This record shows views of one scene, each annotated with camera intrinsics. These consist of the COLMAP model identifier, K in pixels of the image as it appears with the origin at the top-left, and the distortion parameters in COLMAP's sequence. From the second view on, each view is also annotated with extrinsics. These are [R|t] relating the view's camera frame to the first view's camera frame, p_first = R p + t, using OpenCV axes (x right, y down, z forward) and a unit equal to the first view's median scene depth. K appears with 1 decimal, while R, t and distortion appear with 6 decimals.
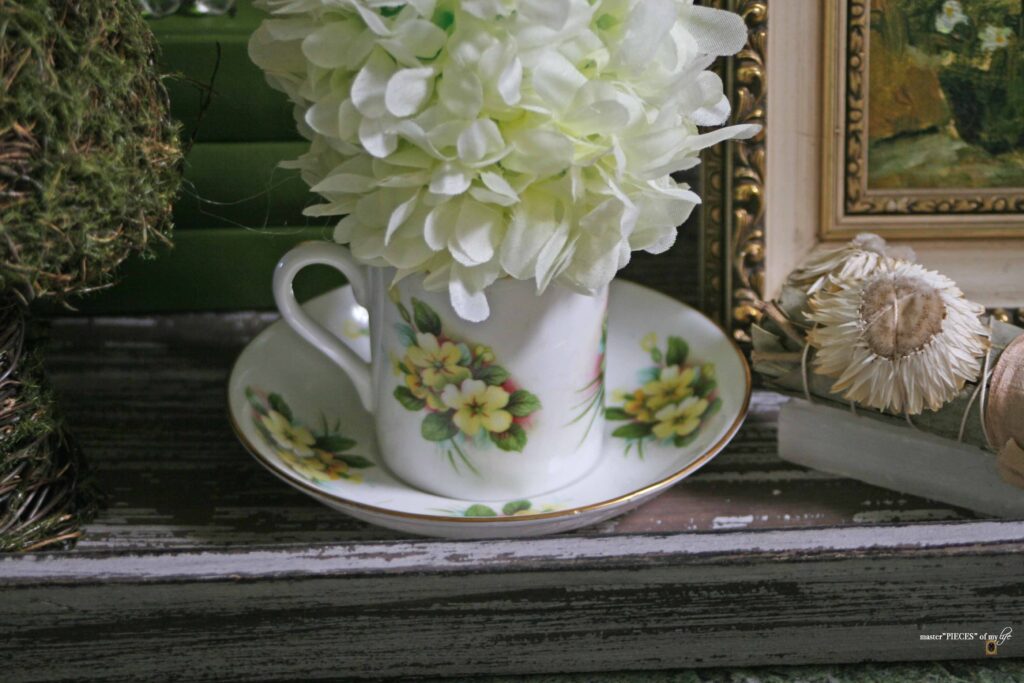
lens RADIAL K [[3427.7, 0, 512.0], [0, 3427.7, 341.5], [0, 0, 1]] dist [0.290815, 0.207660]
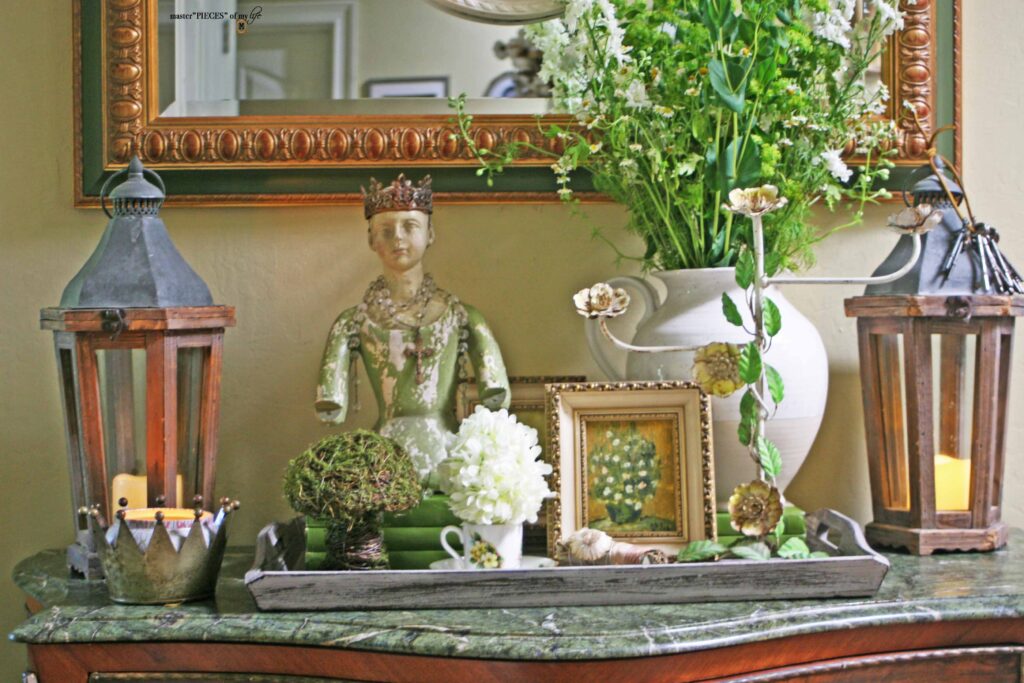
lens RADIAL K [[1594.3, 0, 512.0], [0, 1594.3, 341.5], [0, 0, 1]] dist [-0.099571, 0.023302]
pose [[0.999827, -0.008211, -0.016683, 0.051352], [-0.000294, 0.890124, -0.455718, 0.663078], [0.018591, 0.455644, 0.889968, -0.832362]]
